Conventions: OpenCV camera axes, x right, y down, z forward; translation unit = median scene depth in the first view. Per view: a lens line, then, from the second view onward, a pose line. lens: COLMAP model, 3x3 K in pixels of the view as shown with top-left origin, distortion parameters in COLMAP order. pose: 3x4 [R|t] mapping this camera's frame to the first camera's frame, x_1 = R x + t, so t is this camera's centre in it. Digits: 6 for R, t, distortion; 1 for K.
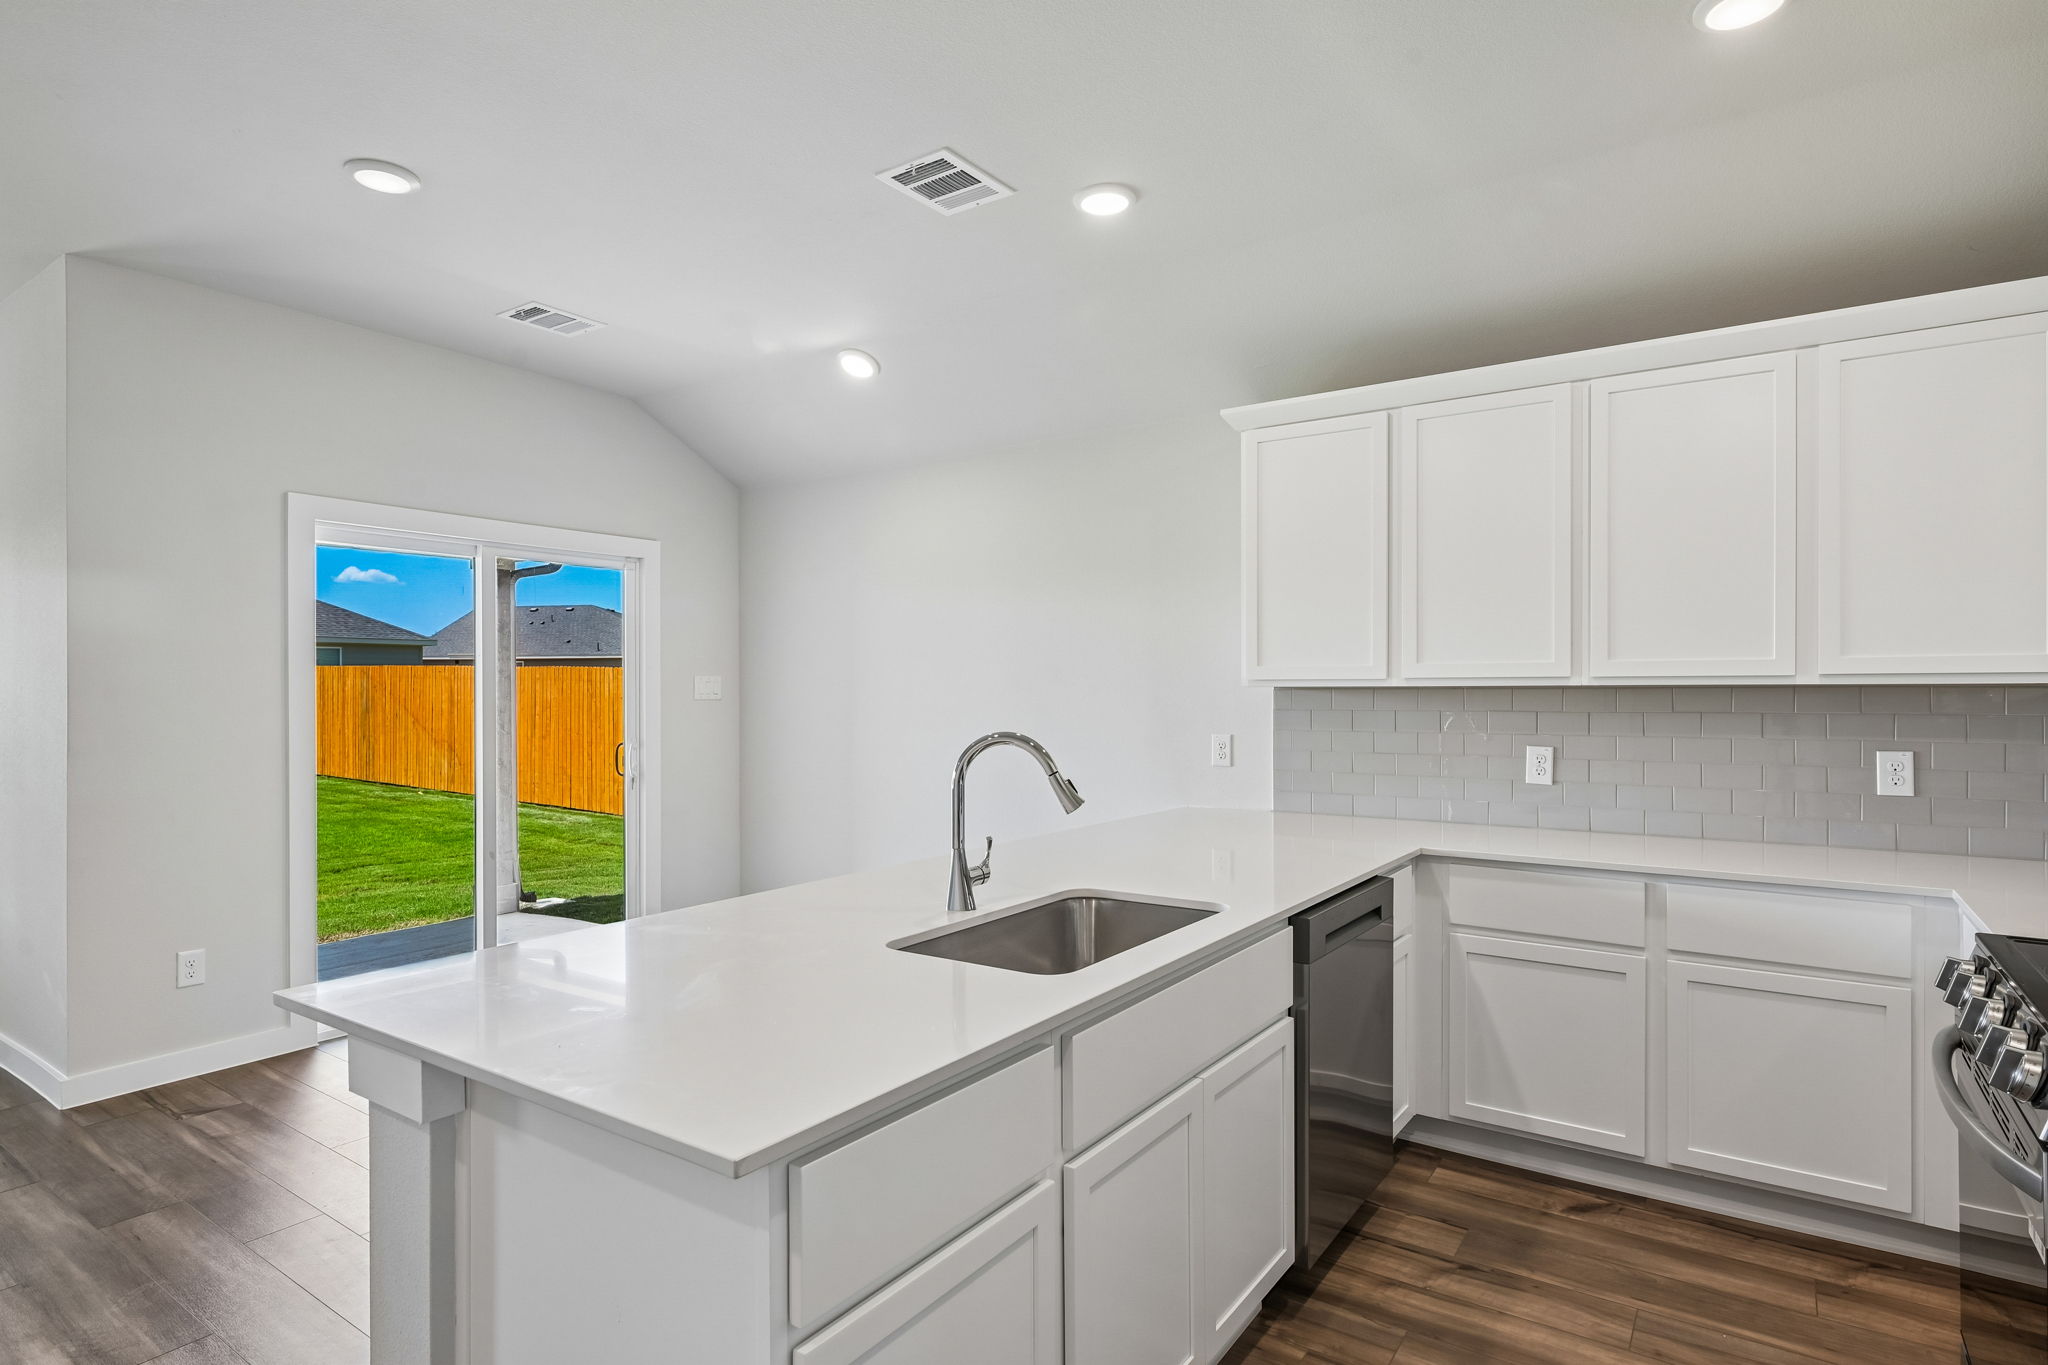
lens RADIAL K [[1091.4, 0, 1014.6], [0, 1091.4, 681.7], [0, 0, 1]] dist [-0.002641, -0.000360]
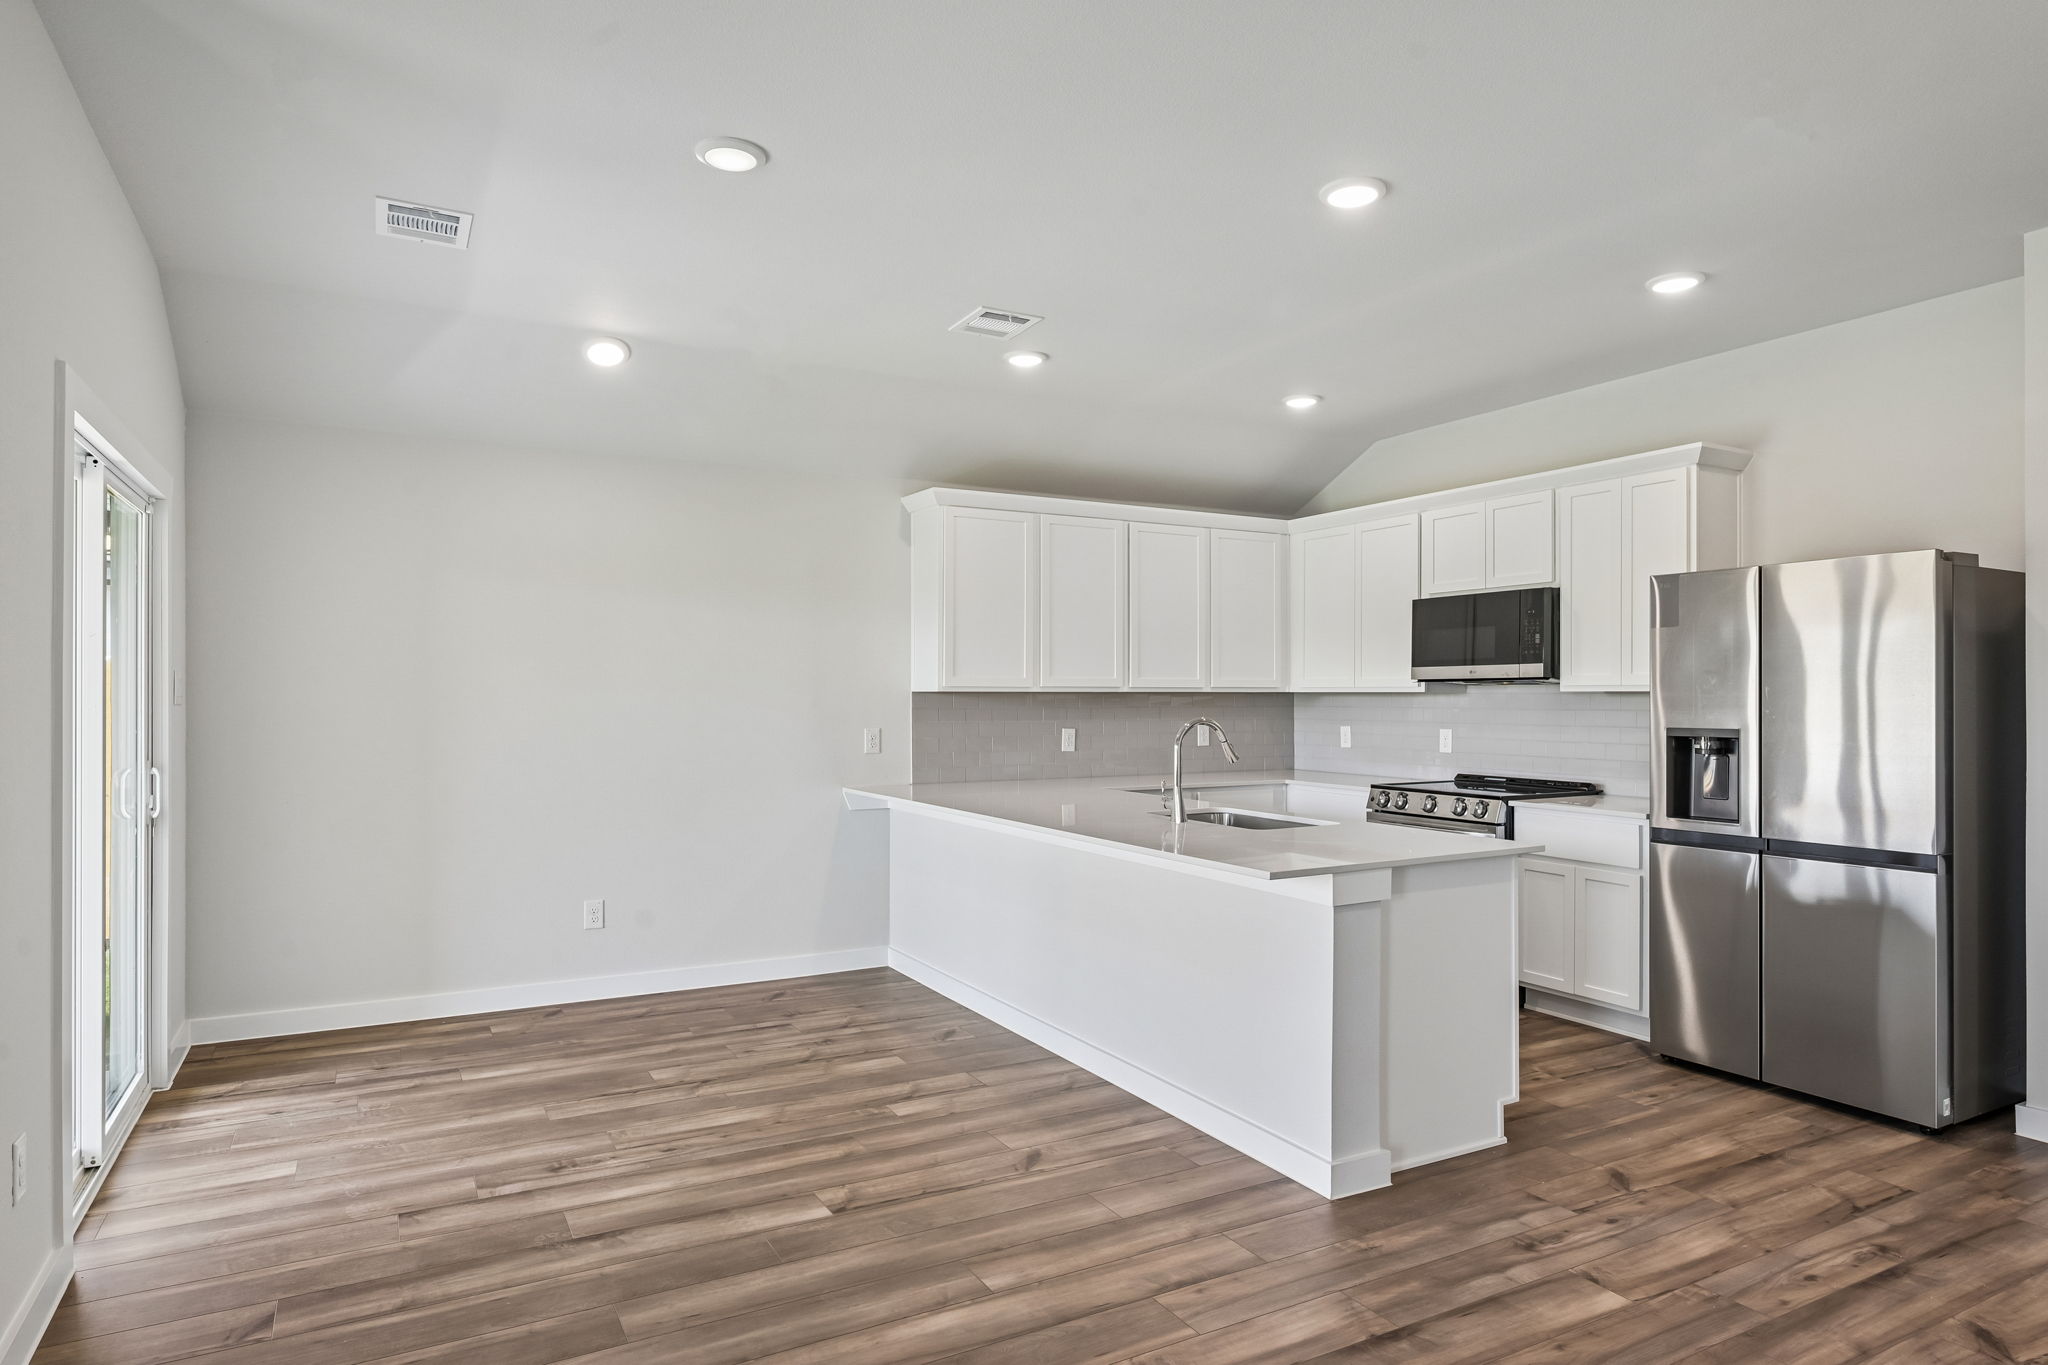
lens RADIAL K [[1194.9, 0, 1027.9], [0, 1194.9, 689.3], [0, 0, 1]] dist [0.005226, -0.007520]
pose [[0.437060, 0.006715, 0.899407, -1.089059], [-0.008609, 0.999958, -0.003282, 0.006072], [-0.899391, -0.006308, 0.437099, 0.241929]]
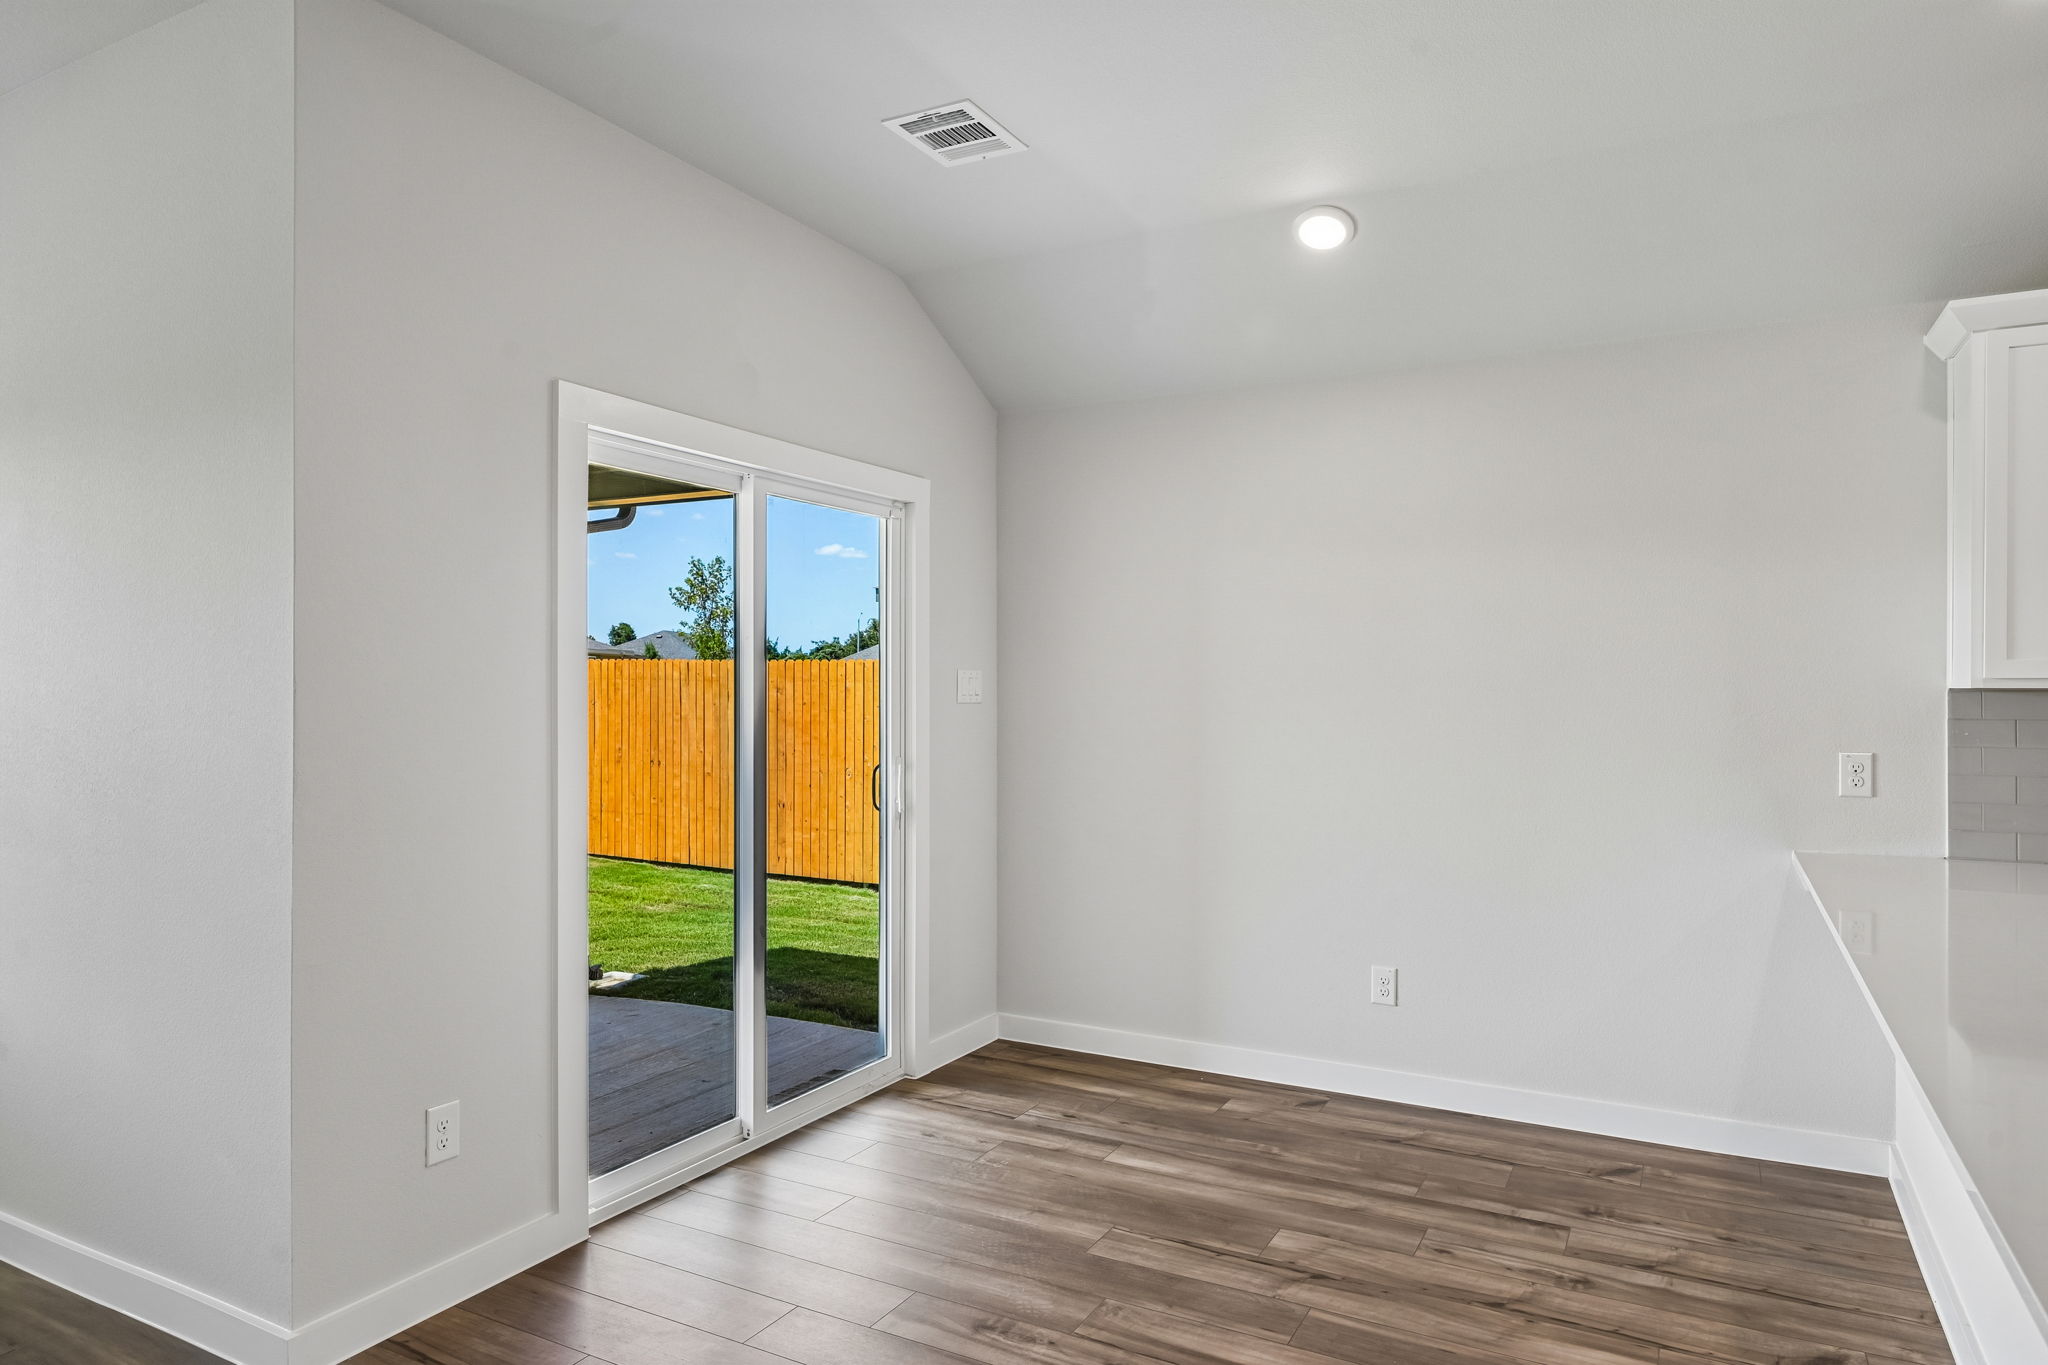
lens RADIAL K [[1260.4, 0, 1009.6], [0, 1260.4, 691.7], [0, 0, 1]] dist [-0.002216, 0.001936]
pose [[0.993441, 0.002828, 0.114307, -0.515477], [-0.003952, 0.999946, 0.009609, 0.001271], [-0.114273, -0.009997, 0.993399, 0.246625]]
